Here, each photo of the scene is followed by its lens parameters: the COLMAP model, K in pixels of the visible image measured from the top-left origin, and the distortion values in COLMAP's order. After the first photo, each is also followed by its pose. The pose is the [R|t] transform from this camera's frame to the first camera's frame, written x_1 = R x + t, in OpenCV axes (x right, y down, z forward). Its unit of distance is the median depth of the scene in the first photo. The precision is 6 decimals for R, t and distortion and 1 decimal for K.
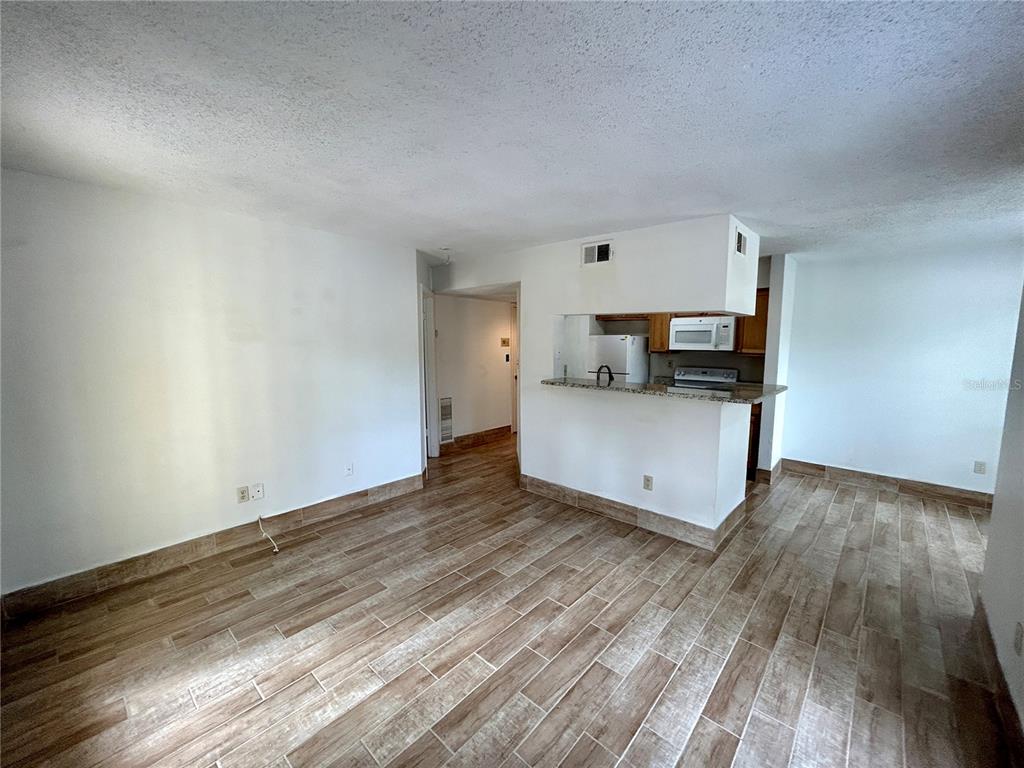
lens RADIAL K [[414.0, 0, 513.0], [0, 414.0, 383.9], [0, 0, 1]] dist [0.000924, 0.000407]
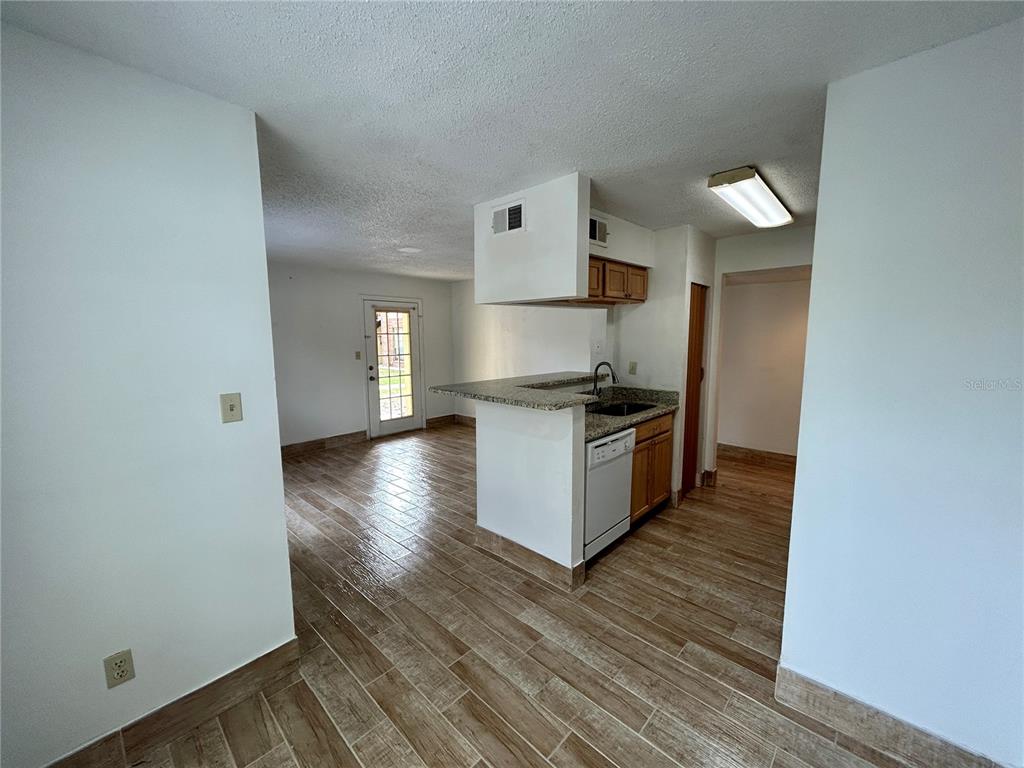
lens RADIAL K [[414.0, 0, 513.0], [0, 414.0, 383.9], [0, 0, 1]] dist [0.000924, 0.000407]
pose [[-0.013580, 0.117294, -0.993004, 1.324126], [-0.106906, 0.987233, 0.118074, -0.101347], [0.994176, 0.107762, -0.000867, 0.967764]]
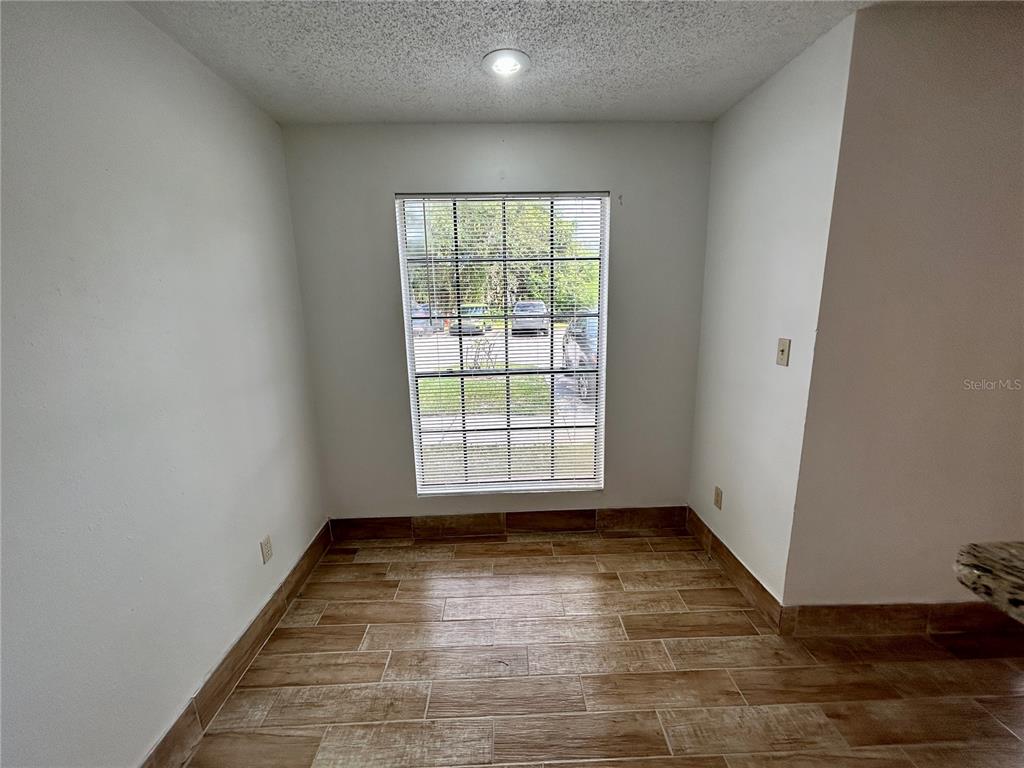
lens RADIAL K [[414.0, 0, 513.0], [0, 414.0, 383.9], [0, 0, 1]] dist [0.000924, 0.000407]
pose [[-0.693274, -0.134741, 0.707966, 0.689904], [0.099599, 0.955026, 0.279293, -0.124006], [-0.713758, 0.264140, -0.648675, 1.243204]]
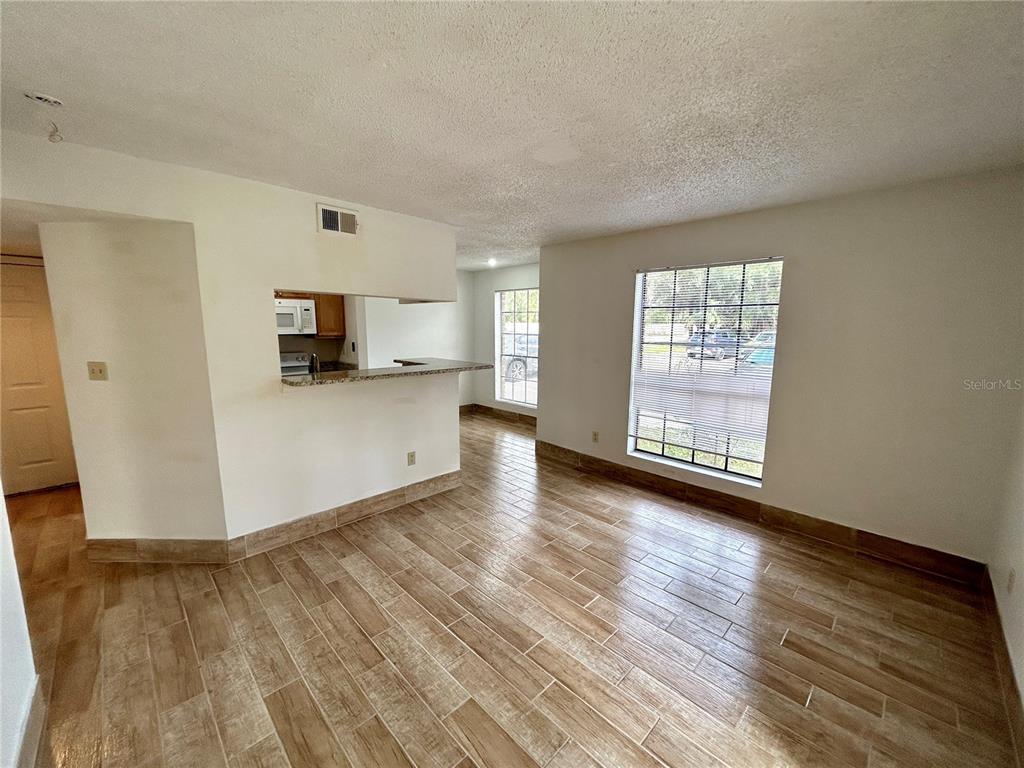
lens RADIAL K [[414.0, 0, 513.0], [0, 414.0, 383.9], [0, 0, 1]] dist [0.000924, 0.000407]
pose [[0.060599, -0.148987, 0.986981, -0.692028], [0.107700, 0.984001, 0.141924, -0.074286], [-0.992335, 0.097697, 0.075676, 0.651078]]
